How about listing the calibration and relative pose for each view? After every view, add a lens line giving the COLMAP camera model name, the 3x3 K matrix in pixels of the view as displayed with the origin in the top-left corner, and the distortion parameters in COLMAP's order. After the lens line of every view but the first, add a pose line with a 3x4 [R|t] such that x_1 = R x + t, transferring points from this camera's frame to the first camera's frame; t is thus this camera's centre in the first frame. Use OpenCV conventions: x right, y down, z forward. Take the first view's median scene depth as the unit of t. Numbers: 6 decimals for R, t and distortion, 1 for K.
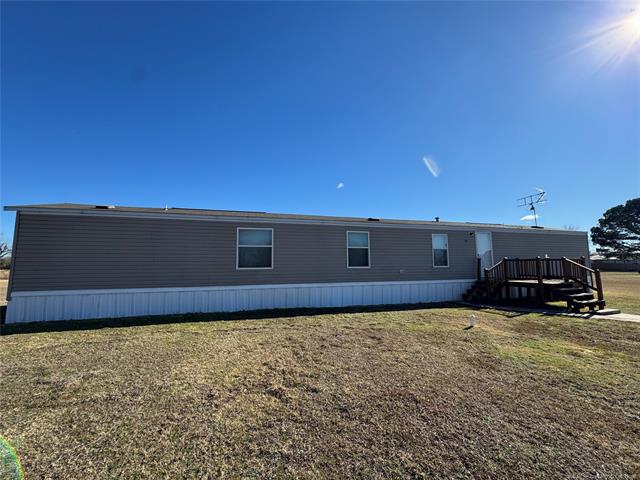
lens RADIAL K [[253.4, 0, 320.0], [0, 253.4, 240.0], [0, 0, 1]] dist [-0.013875, -0.000080]
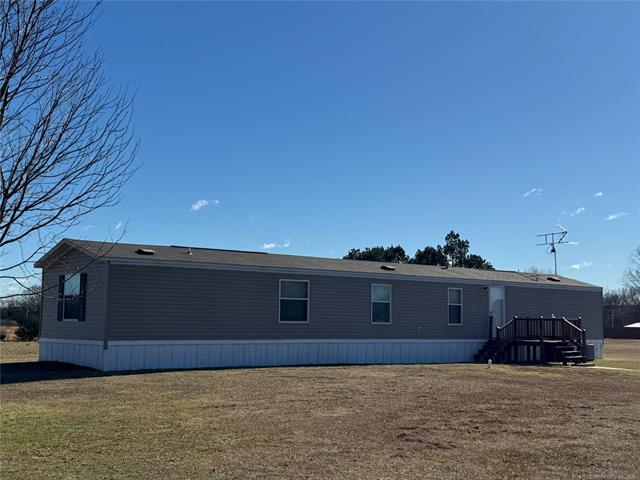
lens RADIAL K [[678.4, 0, 320.0], [0, 678.4, 240.0], [0, 0, 1]] dist [0.000584, 0.000234]
pose [[0.943198, 0.062484, 0.326302, -0.863859], [-0.058851, 0.998046, -0.021003, -0.127914], [-0.326976, 0.000606, 0.945032, -1.249174]]
